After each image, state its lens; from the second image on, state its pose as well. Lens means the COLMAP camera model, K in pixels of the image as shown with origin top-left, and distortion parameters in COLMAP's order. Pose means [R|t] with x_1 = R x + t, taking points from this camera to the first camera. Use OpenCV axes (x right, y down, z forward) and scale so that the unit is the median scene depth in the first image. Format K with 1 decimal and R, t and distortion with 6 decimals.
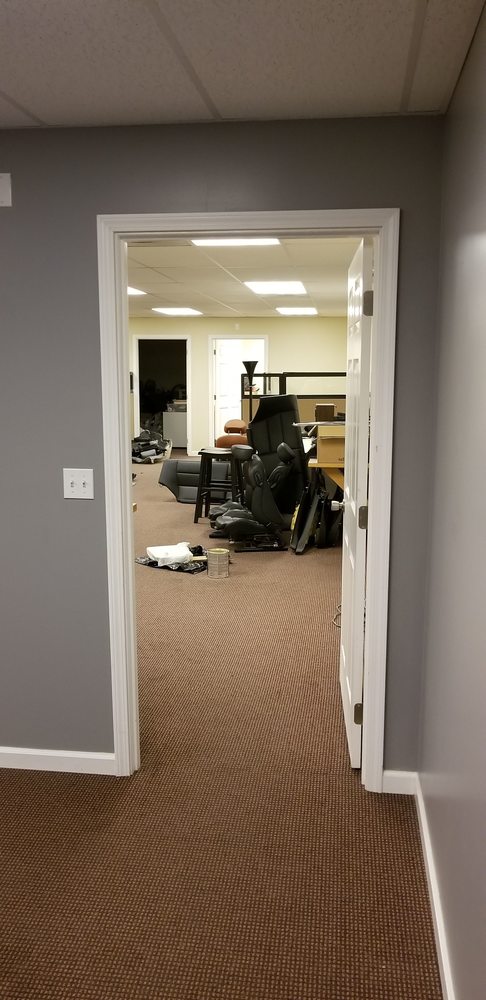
lens RADIAL K [[789.6, 0, 246.8], [0, 789.6, 498.7], [0, 0, 1]] dist [0.007267, -0.011043]
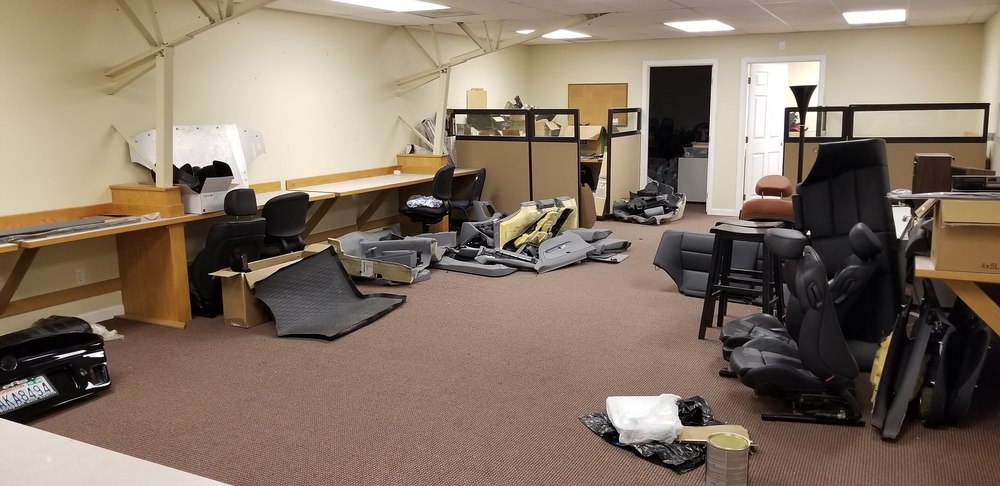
lens RADIAL K [[789.6, 0, 496.2], [0, 789.6, 245.0], [0, 0, 1]] dist [0.007267, -0.011043]
pose [[0.939695, 0.047102, -0.338754, -0.006088], [-0.044077, 0.998890, 0.016622, -0.041978], [0.339161, -0.000688, 0.940728, 0.291494]]
